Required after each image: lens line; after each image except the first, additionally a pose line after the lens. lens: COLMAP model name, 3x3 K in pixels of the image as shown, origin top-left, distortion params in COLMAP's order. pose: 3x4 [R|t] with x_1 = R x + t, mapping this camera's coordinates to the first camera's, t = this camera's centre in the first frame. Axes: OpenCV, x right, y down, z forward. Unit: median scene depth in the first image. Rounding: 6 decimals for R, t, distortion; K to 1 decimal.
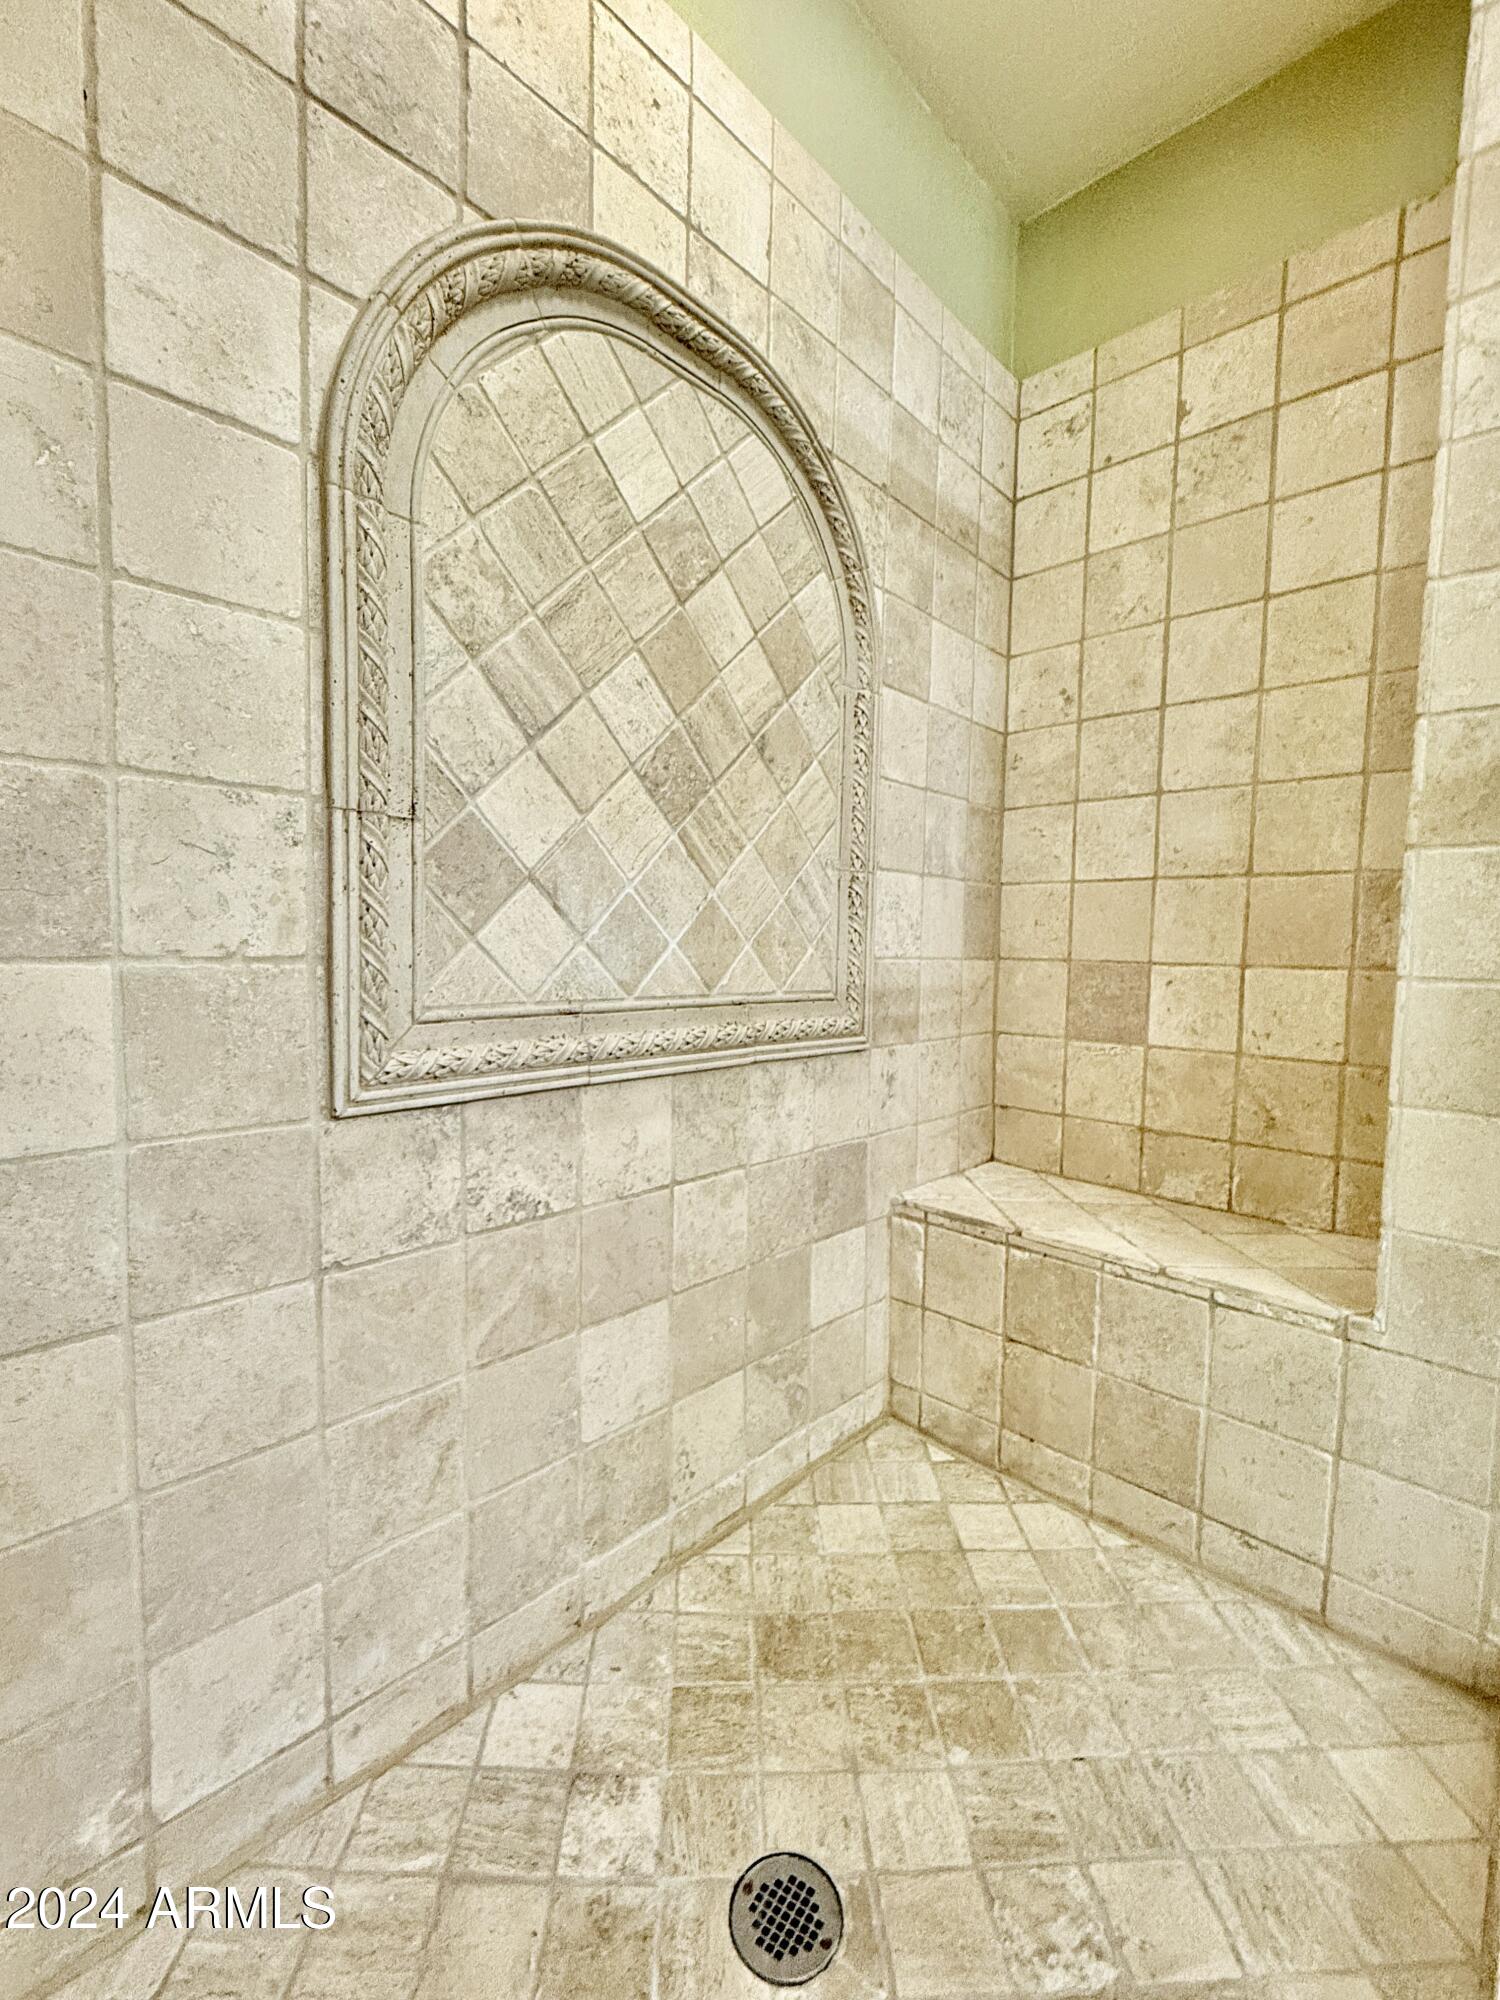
lens RADIAL K [[856.6, 0, 779.5], [0, 856.6, 995.4], [0, 0, 1]] dist [0.001202, -0.000769]
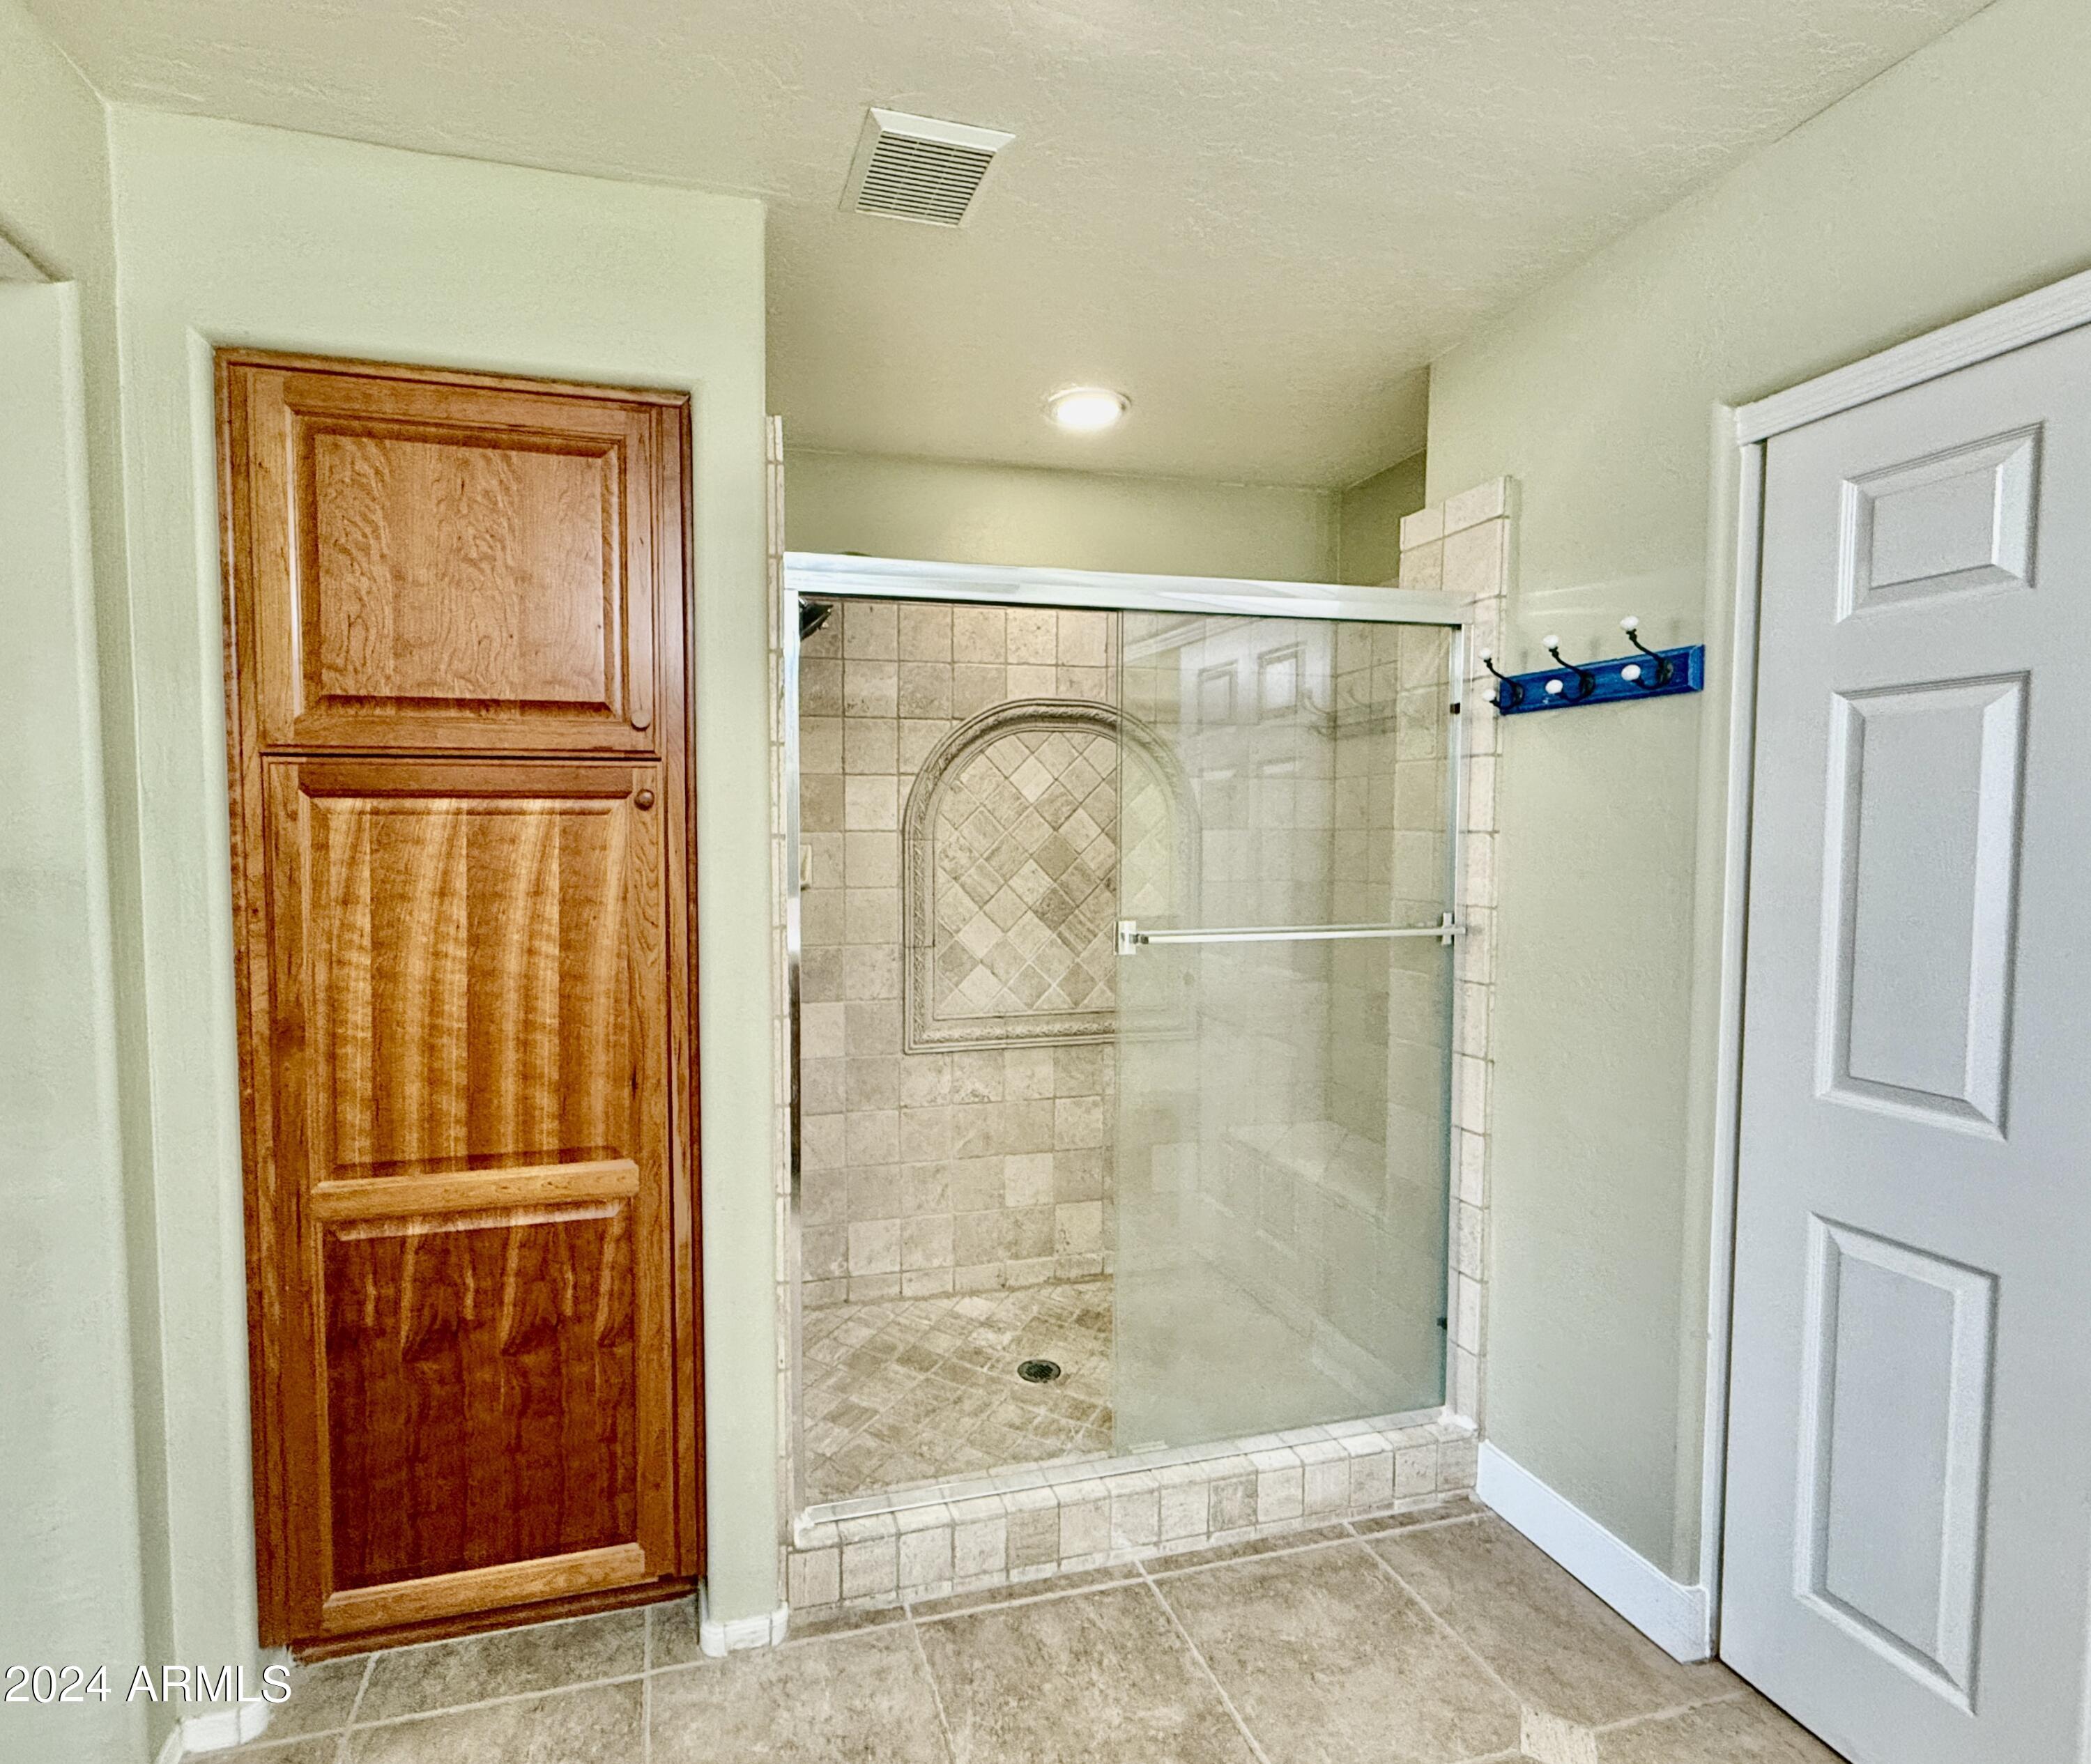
lens RADIAL K [[1231.0, 0, 1042.3], [0, 1231.0, 886.9], [0, 0, 1]] dist [0.000534, -0.000035]
pose [[0.865053, 0.013204, -0.501507, 1.664312], [-0.019266, 0.999791, -0.006908, -0.340186], [0.501311, 0.015638, 0.865126, -2.012092]]
